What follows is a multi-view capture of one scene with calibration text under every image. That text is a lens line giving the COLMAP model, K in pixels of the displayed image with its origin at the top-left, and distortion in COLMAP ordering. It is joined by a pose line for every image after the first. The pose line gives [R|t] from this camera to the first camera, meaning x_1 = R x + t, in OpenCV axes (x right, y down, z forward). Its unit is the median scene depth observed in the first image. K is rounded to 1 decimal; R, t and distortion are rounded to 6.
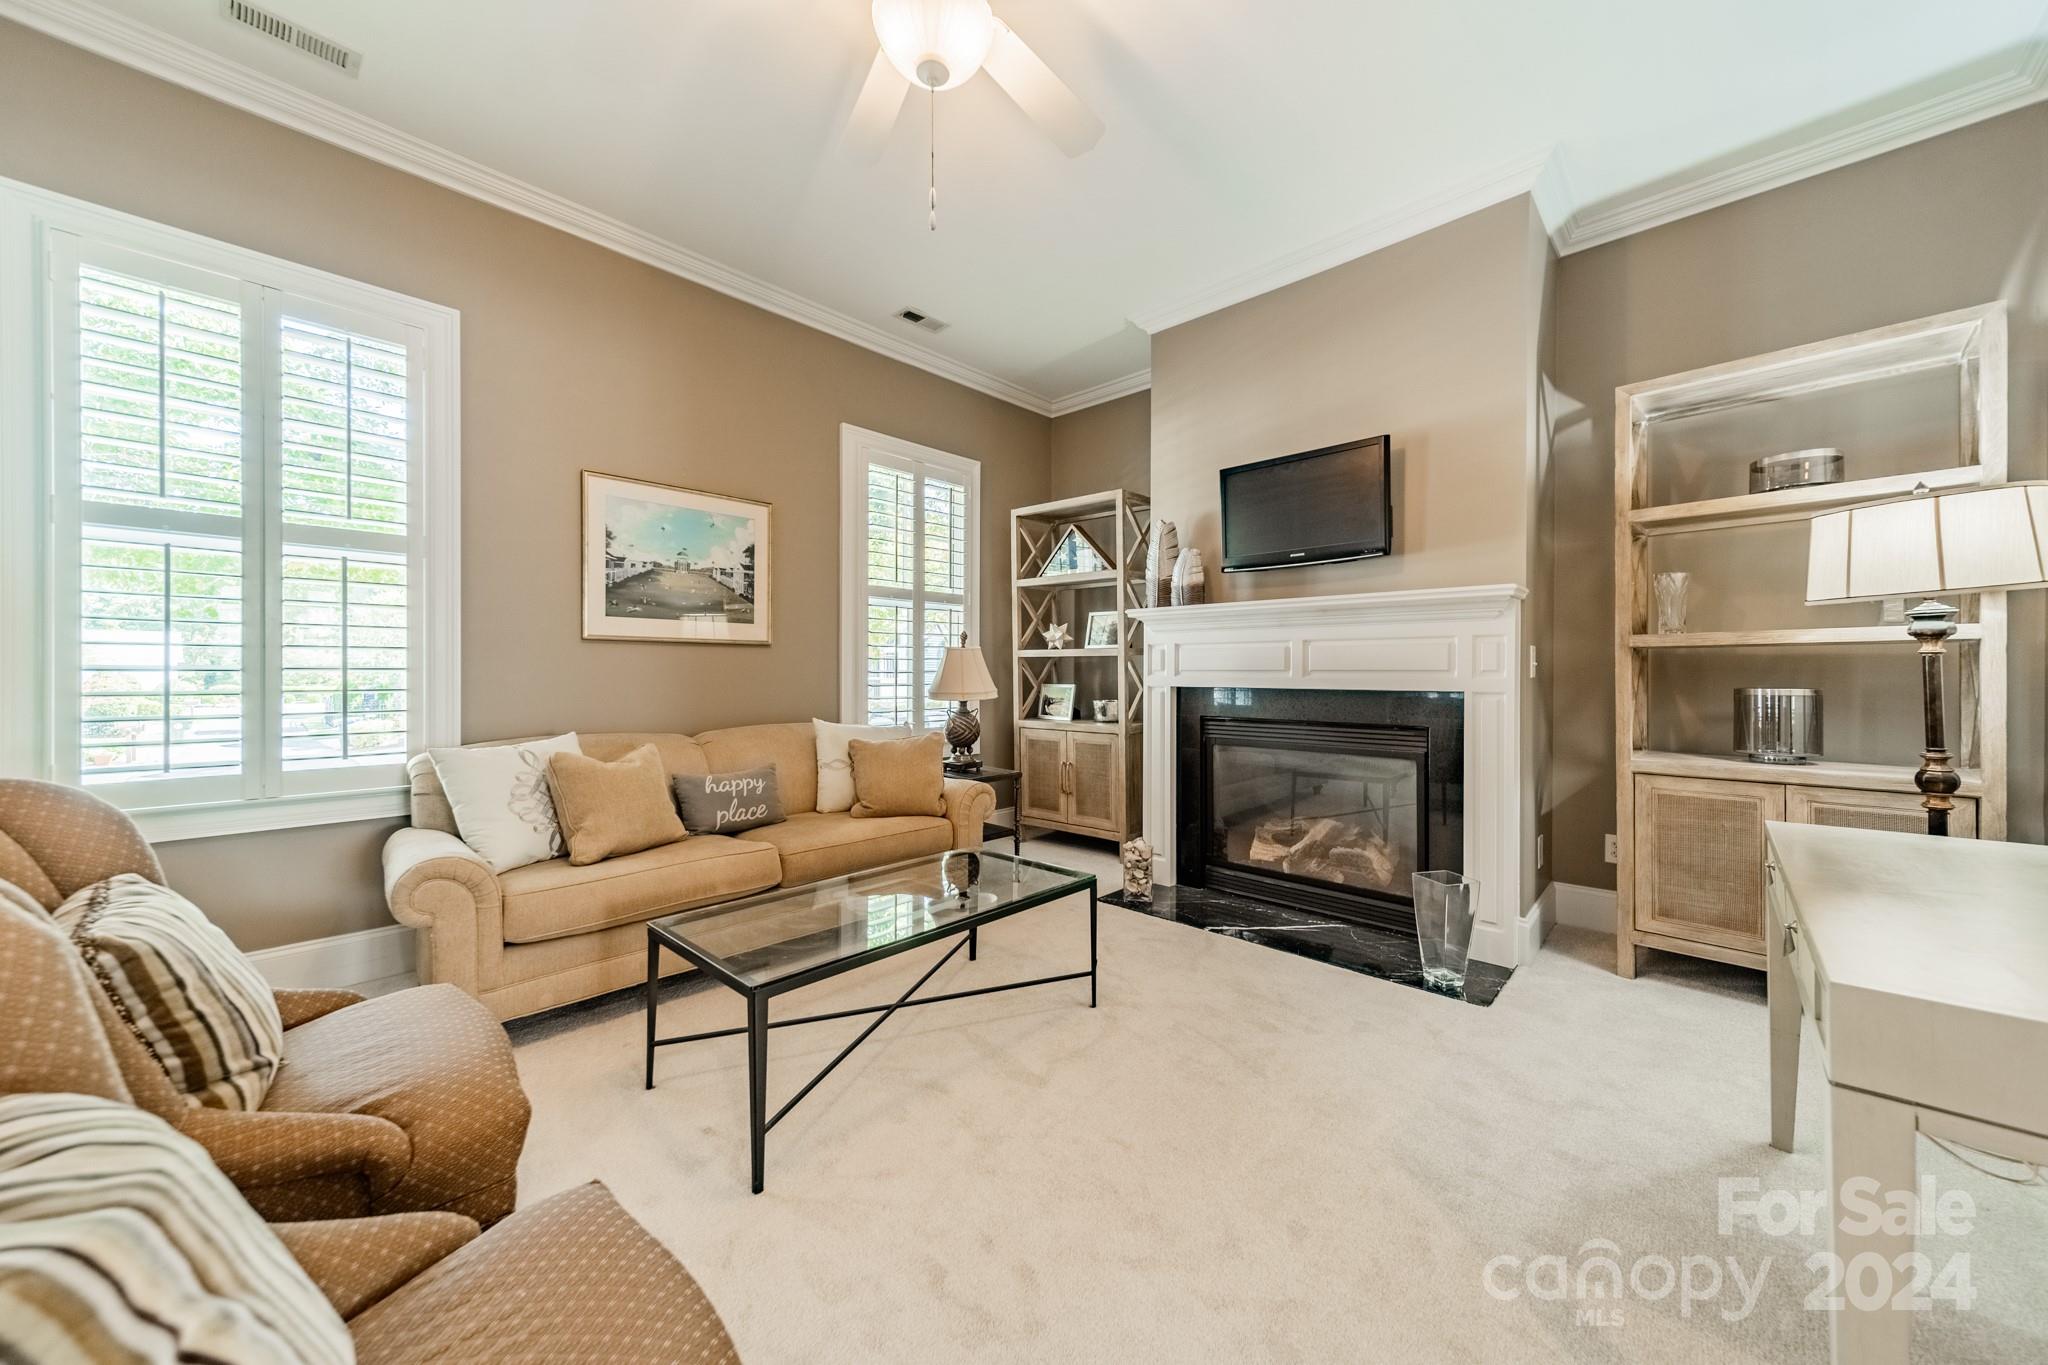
lens RADIAL K [[728.7, 0, 1030.2], [0, 728.7, 672.1], [0, 0, 1]] dist [0.005802, -0.000230]
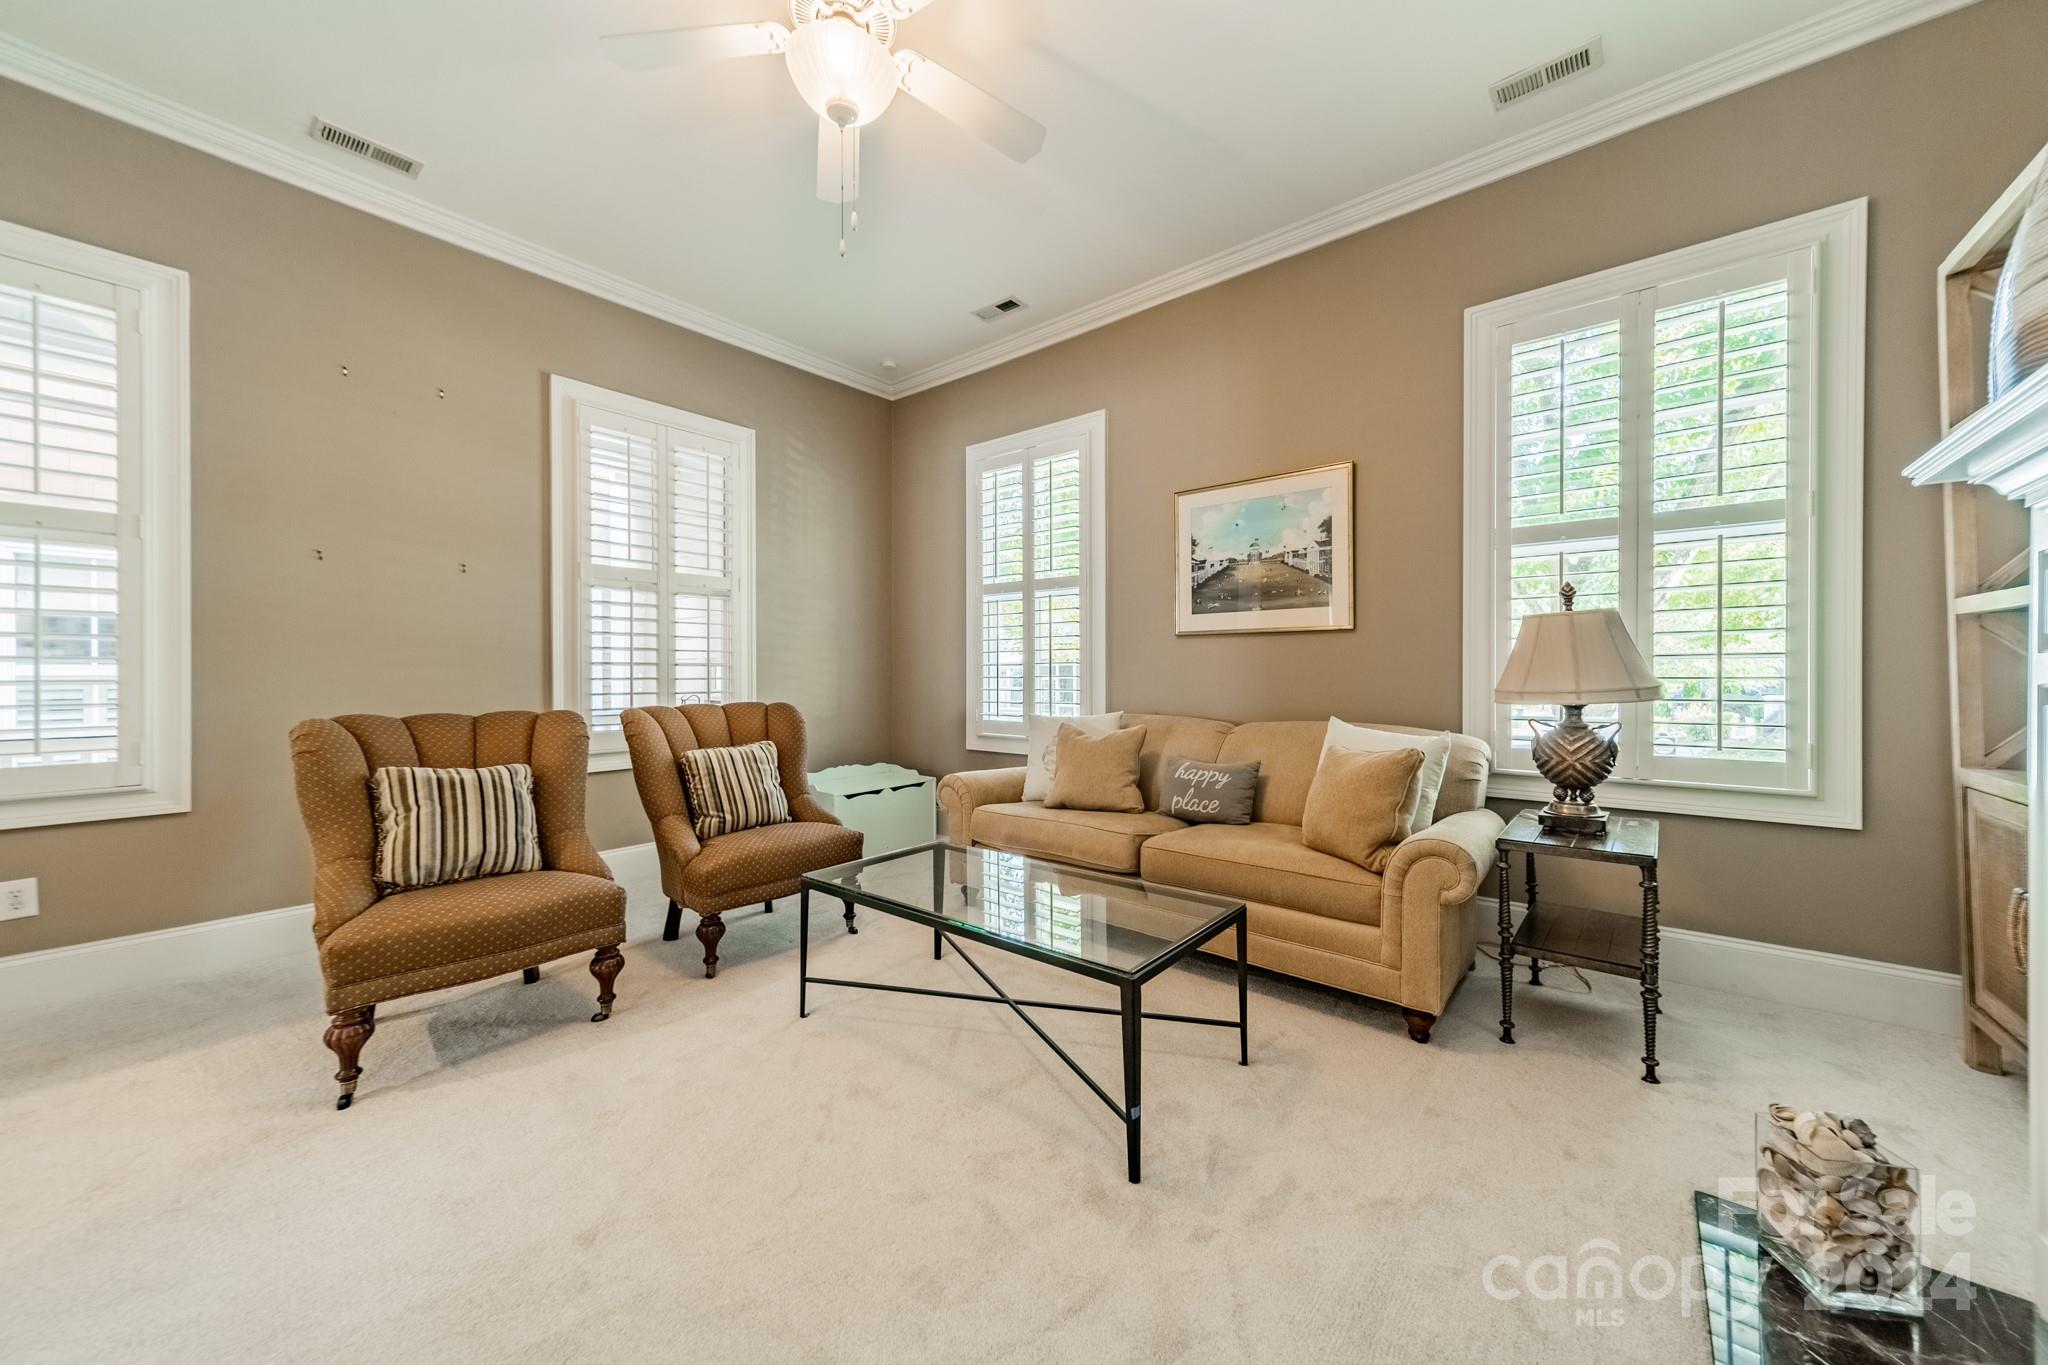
lens RADIAL K [[728.7, 0, 1008.2], [0, 728.7, 665.0], [0, 0, 1]] dist [0.005802, -0.000230]
pose [[0.057749, 0.002288, -0.998328, 0.530109], [0.021333, 0.999766, 0.003526, -0.006189], [0.998103, -0.021501, 0.057687, 0.614786]]
